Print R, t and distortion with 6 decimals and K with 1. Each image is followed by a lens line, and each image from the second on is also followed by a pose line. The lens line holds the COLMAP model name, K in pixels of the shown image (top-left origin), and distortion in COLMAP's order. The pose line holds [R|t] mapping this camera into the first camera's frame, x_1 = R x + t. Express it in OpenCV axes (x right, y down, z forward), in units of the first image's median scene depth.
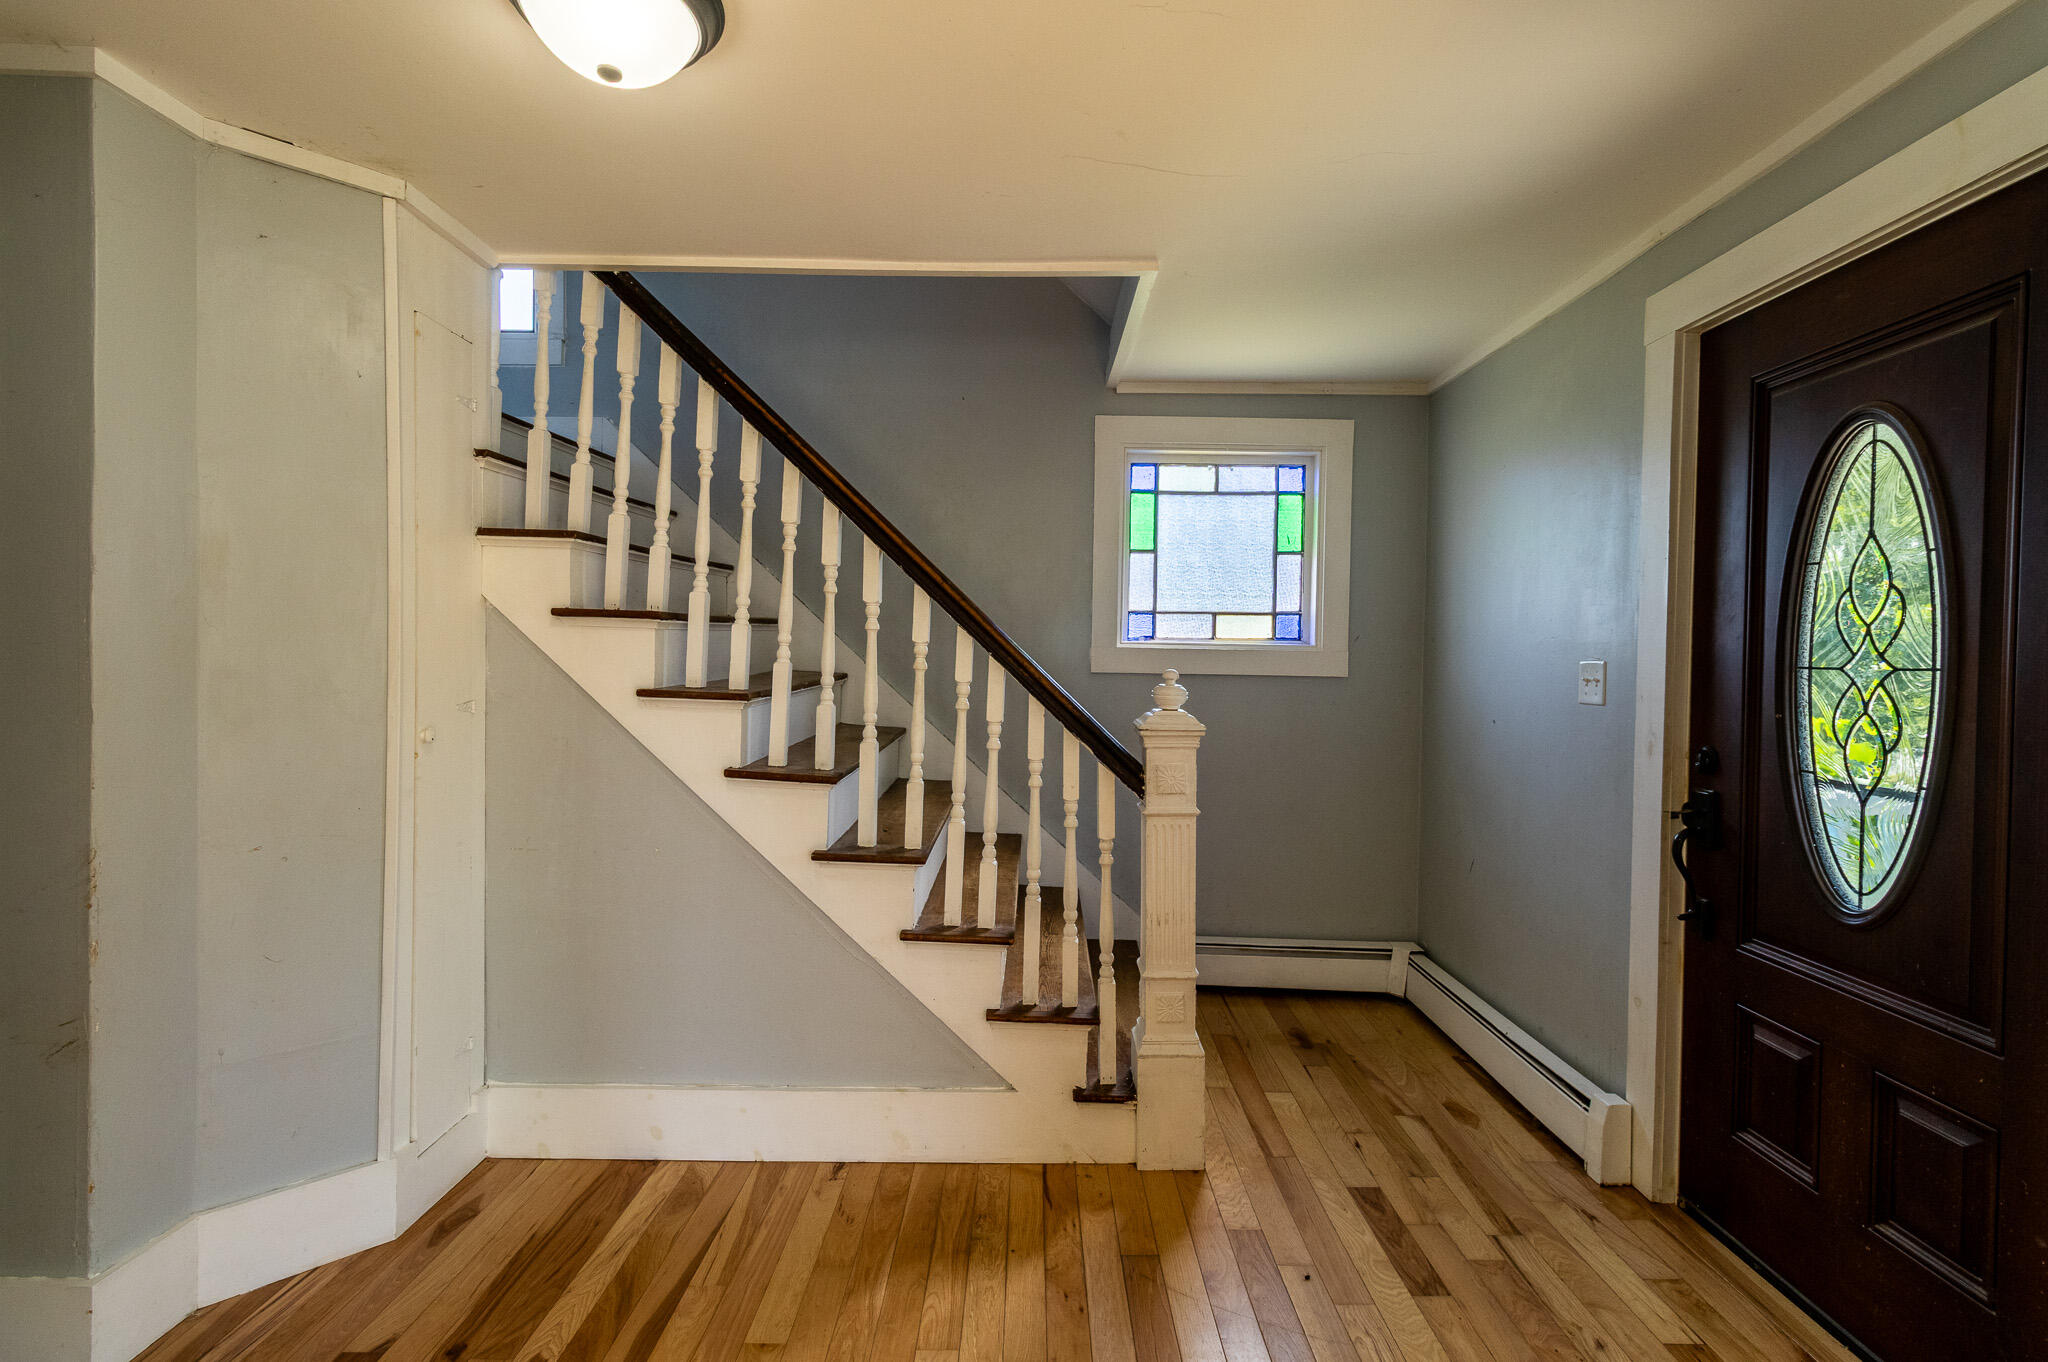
lens RADIAL K [[977.0, 0, 1041.9], [0, 977.0, 675.2], [0, 0, 1]] dist [0.003451, 0.001350]
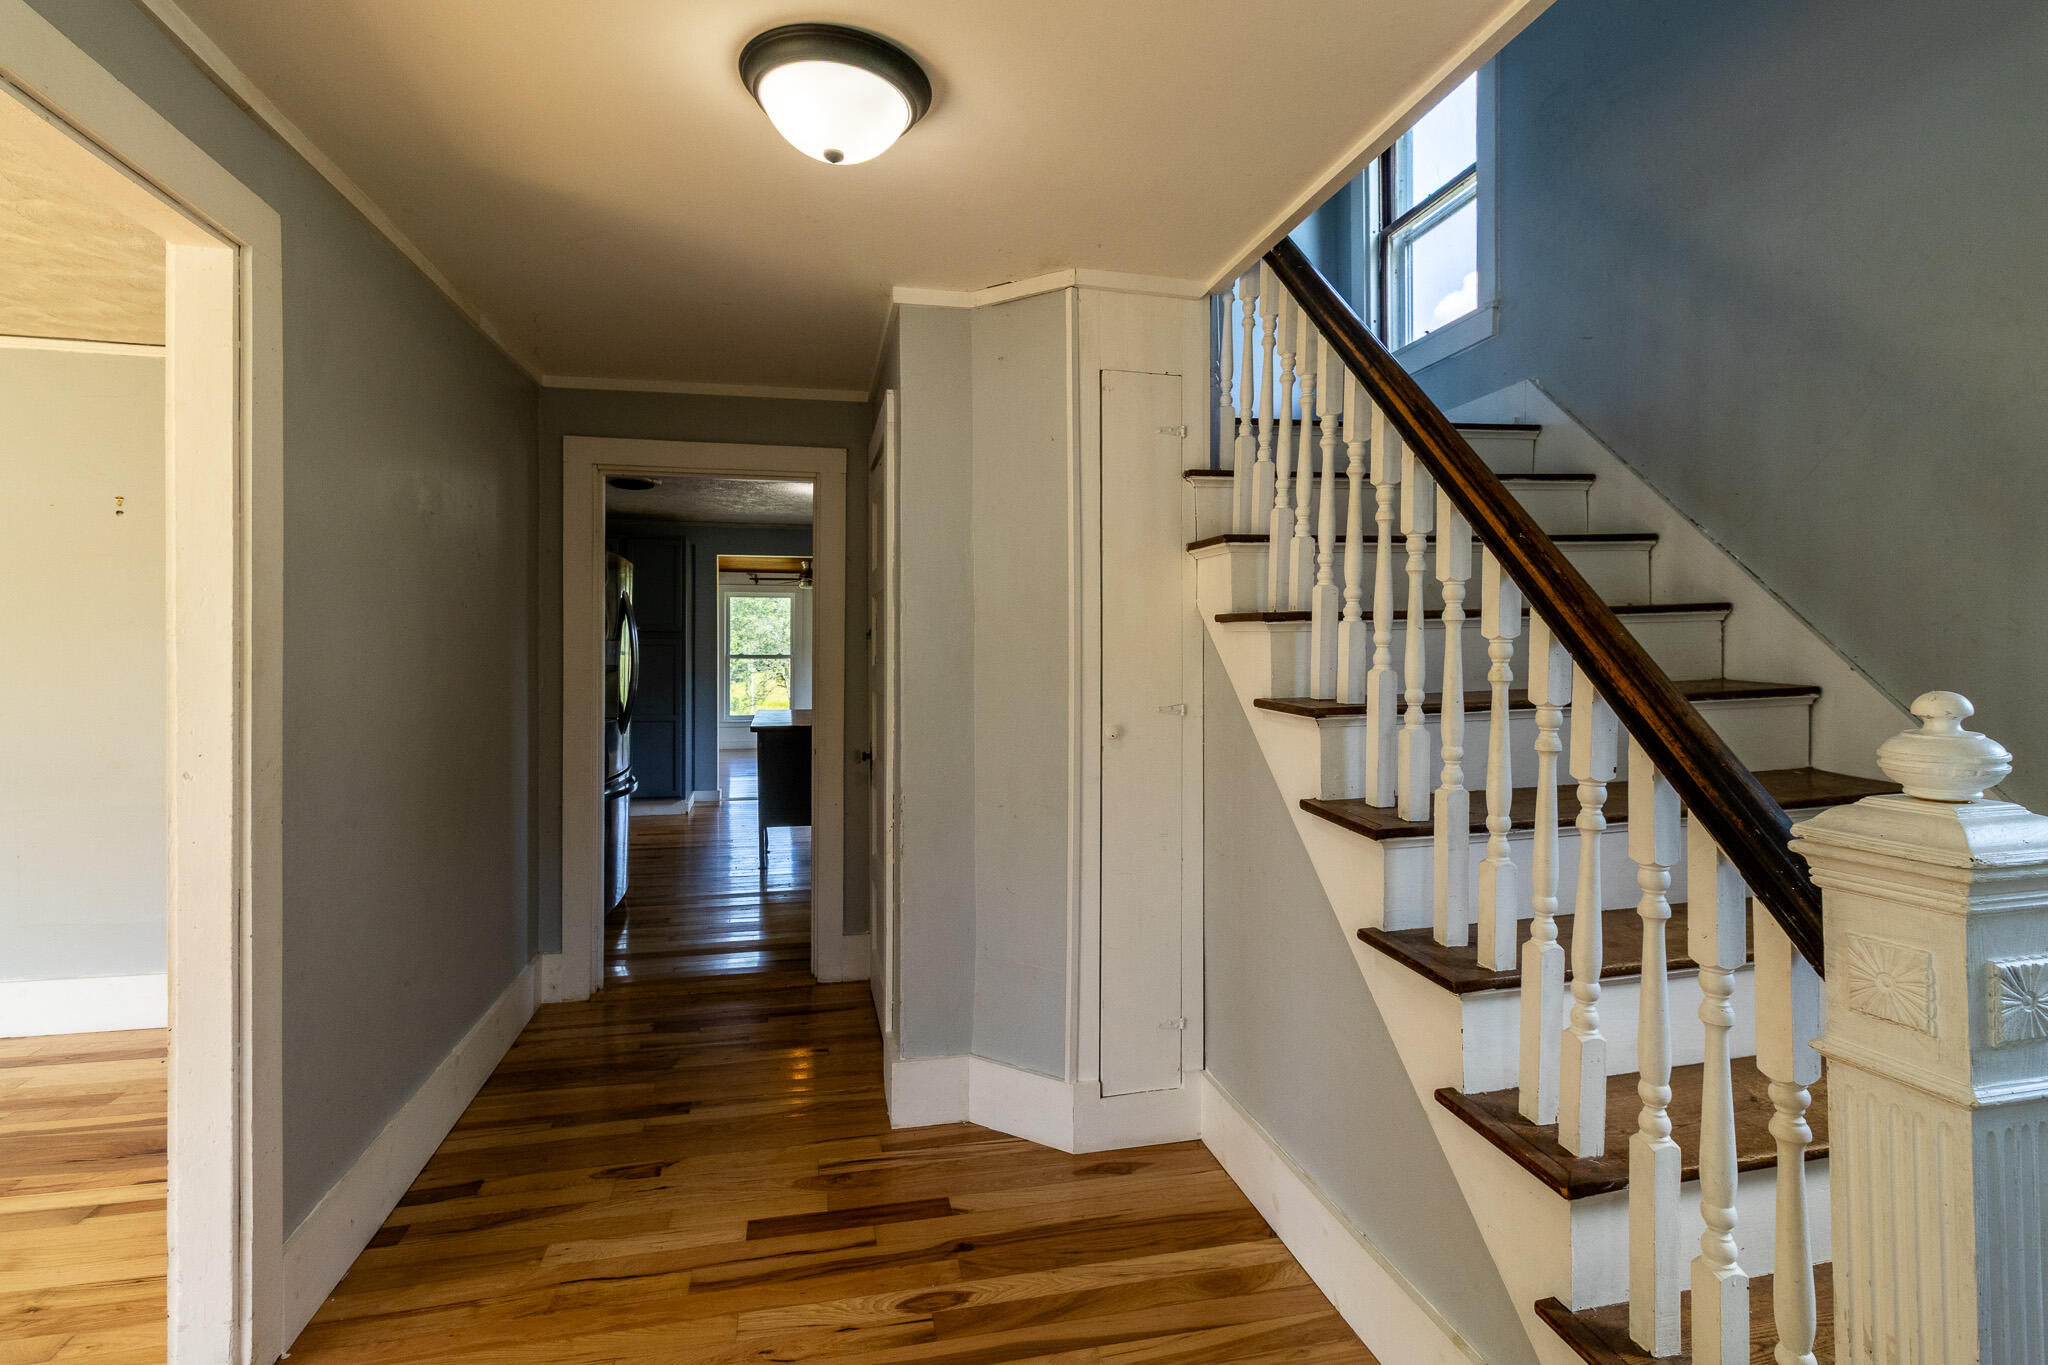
lens RADIAL K [[983.9, 0, 1033.0], [0, 983.9, 653.1], [0, 0, 1]] dist [0.001114, 0.000759]
pose [[0.215727, -0.011491, -0.976386, 0.502638], [-0.011345, 0.999834, -0.014273, -0.014644], [0.976388, 0.014156, 0.215560, 0.684869]]
